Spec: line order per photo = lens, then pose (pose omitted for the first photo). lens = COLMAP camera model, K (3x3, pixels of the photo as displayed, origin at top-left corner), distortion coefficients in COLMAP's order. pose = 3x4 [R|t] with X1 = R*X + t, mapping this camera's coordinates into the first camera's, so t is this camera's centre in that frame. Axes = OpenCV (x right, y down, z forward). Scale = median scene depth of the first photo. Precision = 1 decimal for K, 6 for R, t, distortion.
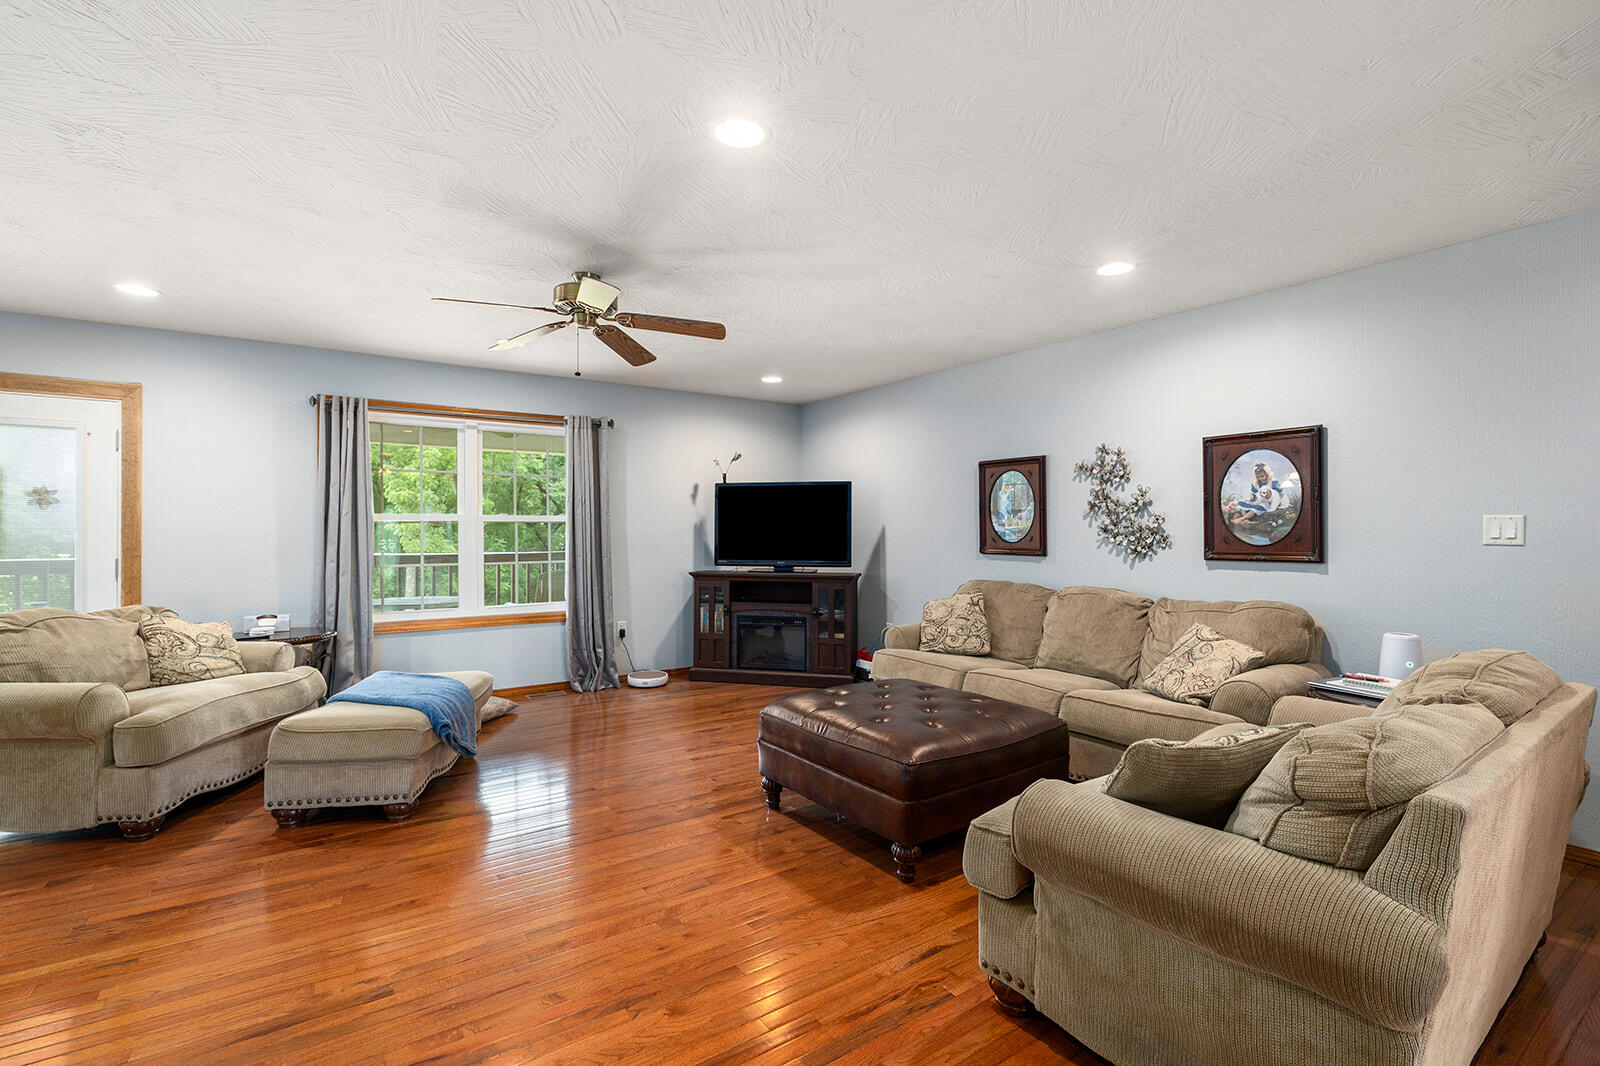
lens RADIAL K [[738.6, 0, 800.0], [0, 738.6, 533.0], [0, 0, 1]] dist [-0.001013, -0.000017]
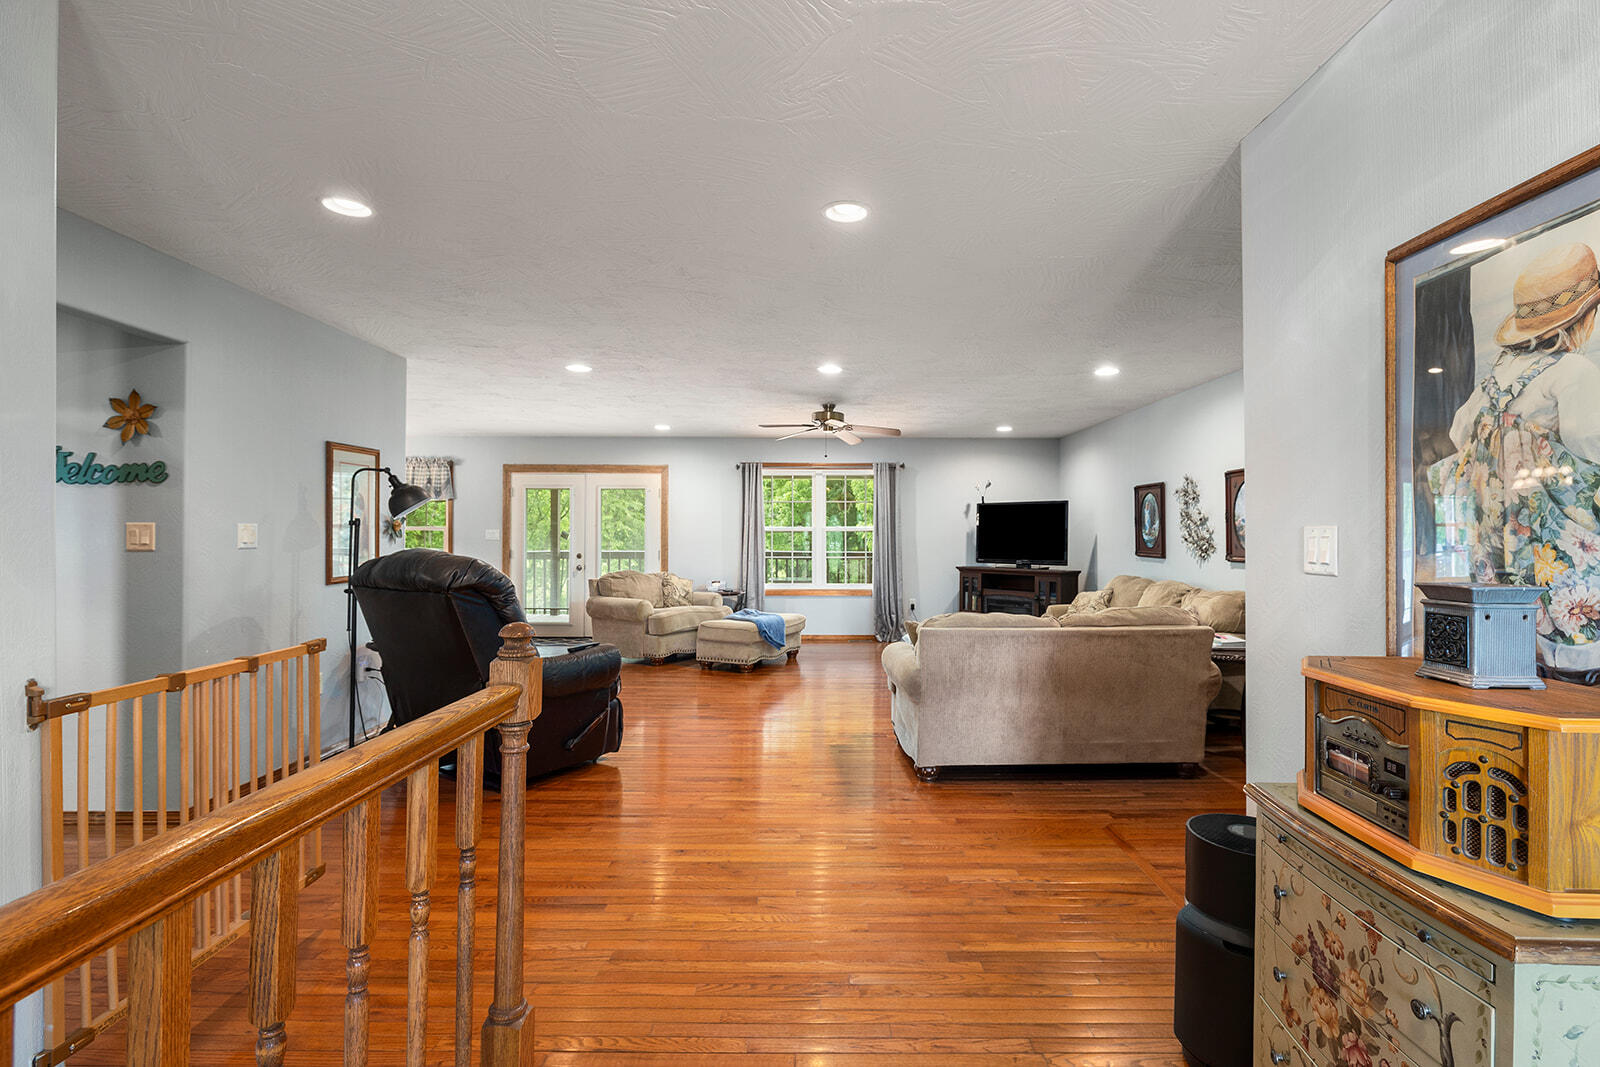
lens RADIAL K [[784.0, 0, 800.0], [0, 784.0, 533.5], [0, 0, 1]] dist [-0.001059, -0.000224]
pose [[0.817776, 0.000977, -0.575535, 0.511868], [-0.003716, 0.999987, -0.003582, -0.004693], [0.575524, 0.005068, 0.817769, -0.439027]]
